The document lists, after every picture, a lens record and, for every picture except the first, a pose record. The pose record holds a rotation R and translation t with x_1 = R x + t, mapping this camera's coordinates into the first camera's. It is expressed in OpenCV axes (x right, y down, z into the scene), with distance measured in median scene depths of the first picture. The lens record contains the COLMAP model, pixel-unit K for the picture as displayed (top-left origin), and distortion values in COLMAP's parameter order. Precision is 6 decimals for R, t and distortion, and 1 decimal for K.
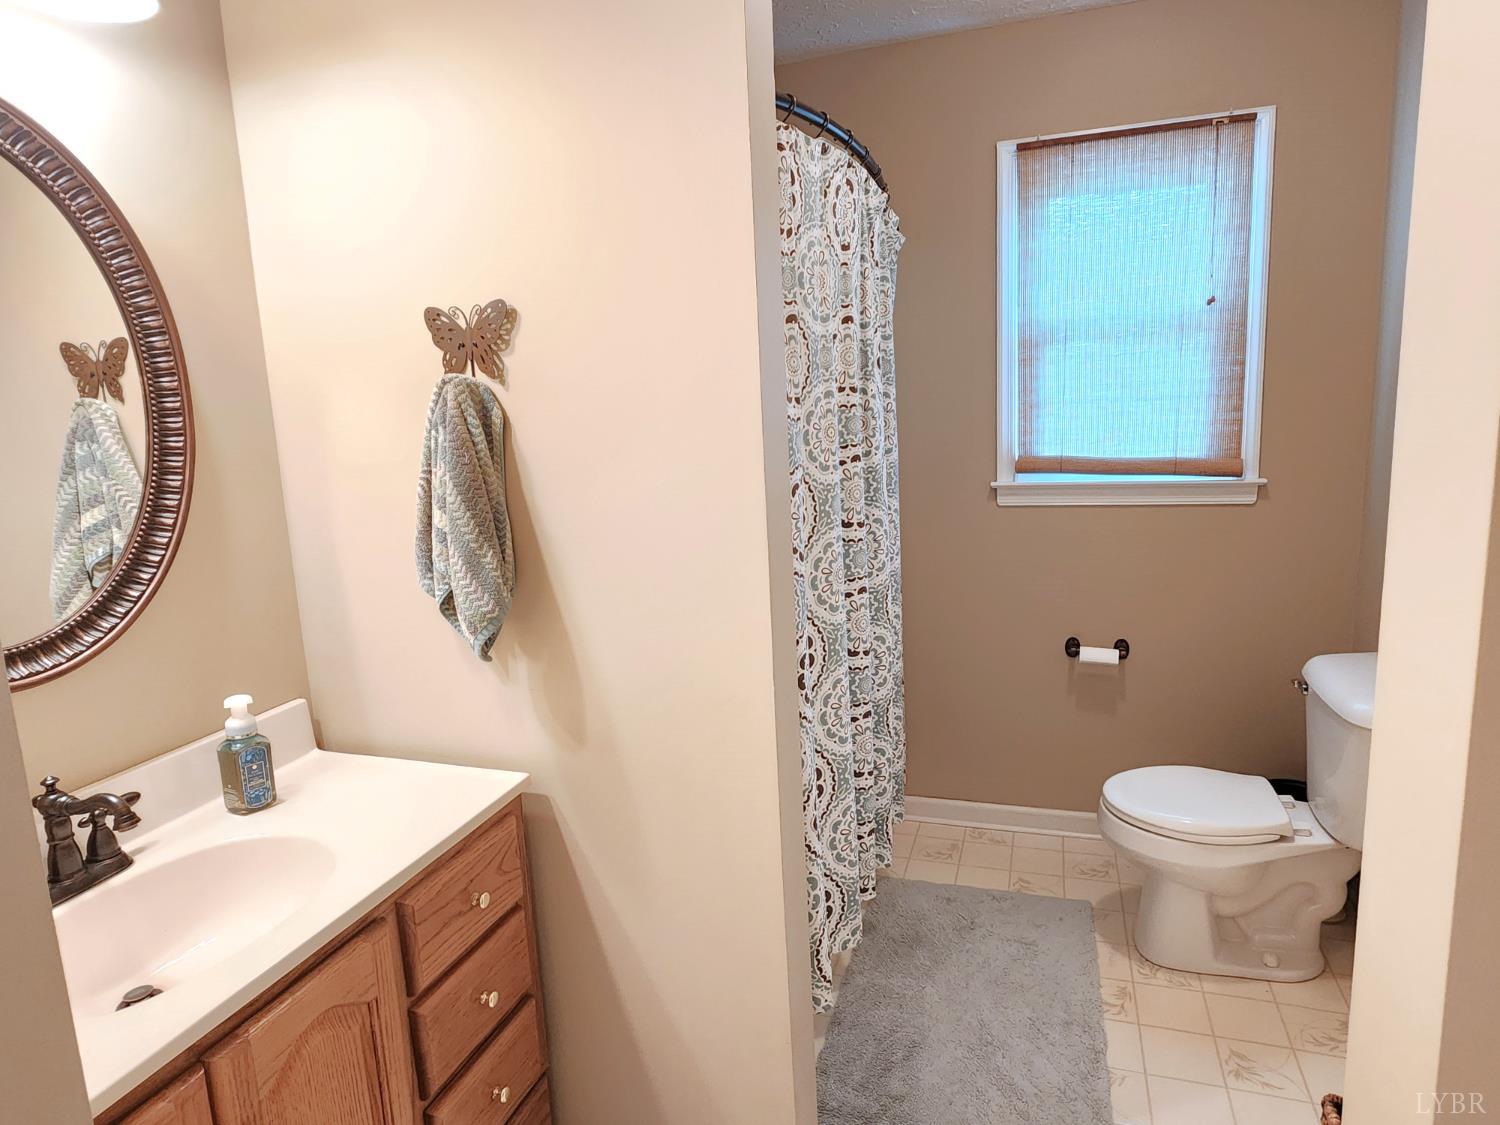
lens RADIAL K [[899.5, 0, 741.0], [0, 899.5, 532.9], [0, 0, 1]] dist [-0.004428, 0.000784]
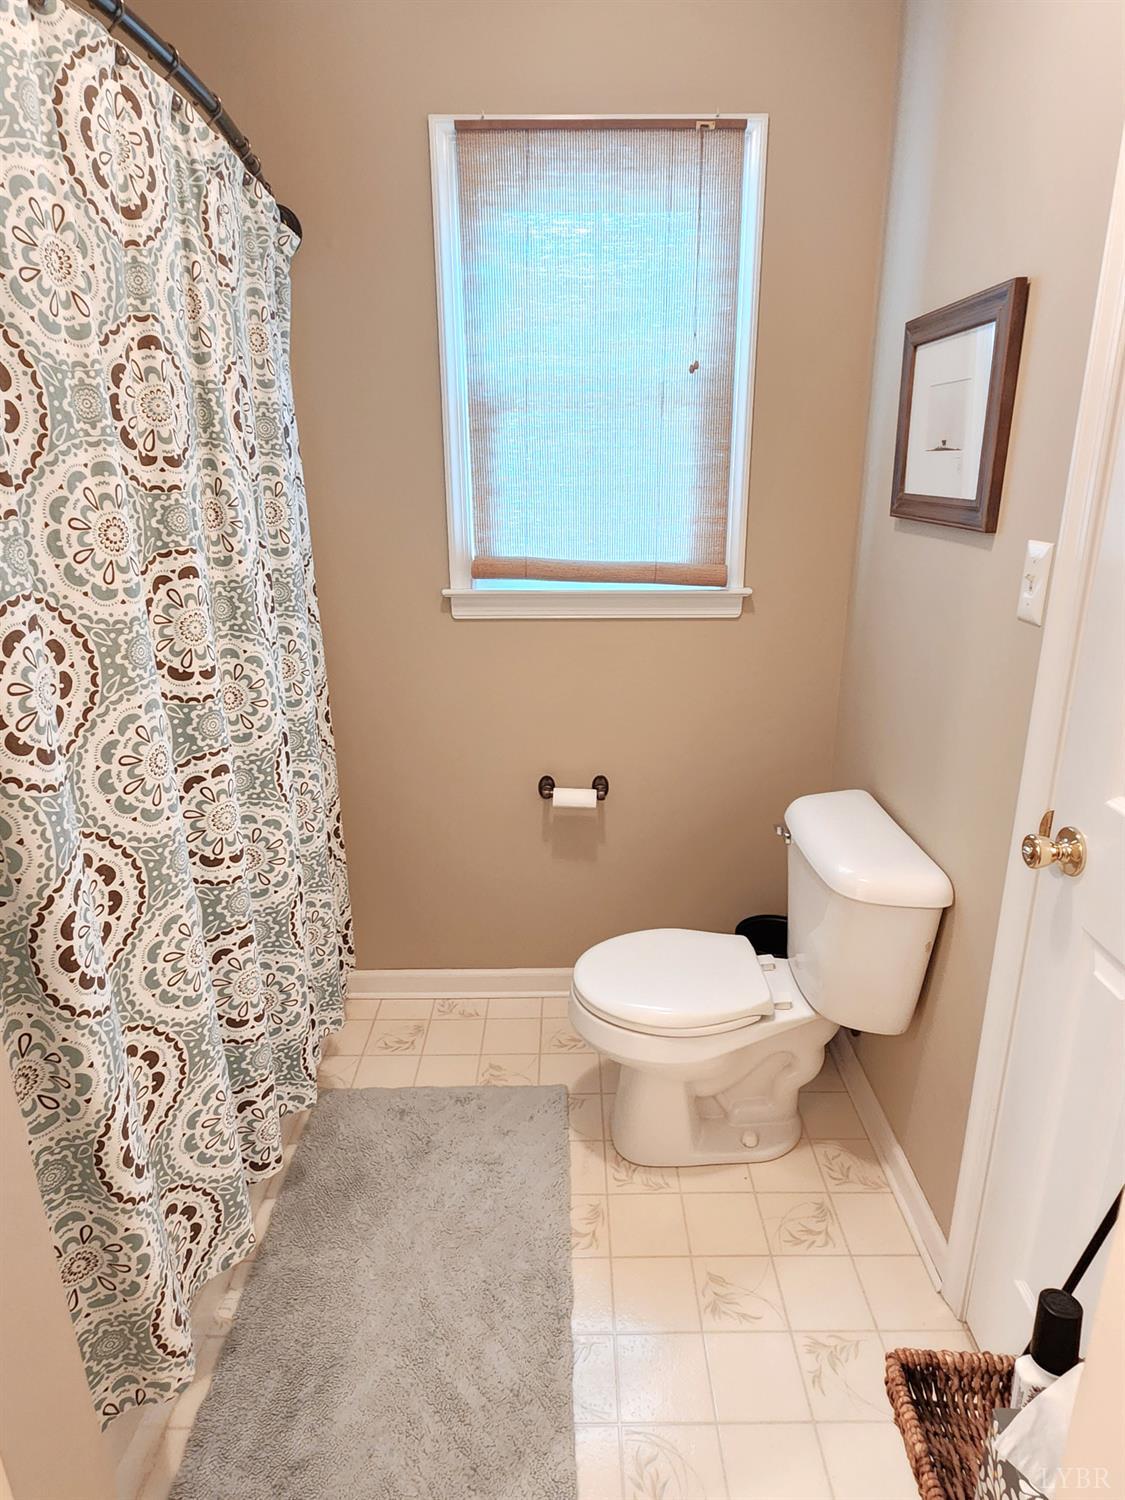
lens RADIAL K [[899.5, 0, 595.5], [0, 899.5, 725.4], [0, 0, 1]] dist [-0.004428, 0.000784]
pose [[0.935687, -0.056305, 0.348311, 0.155062], [0.010907, 0.991329, 0.130950, -0.050699], [-0.352664, -0.118729, 0.928187, 0.267478]]
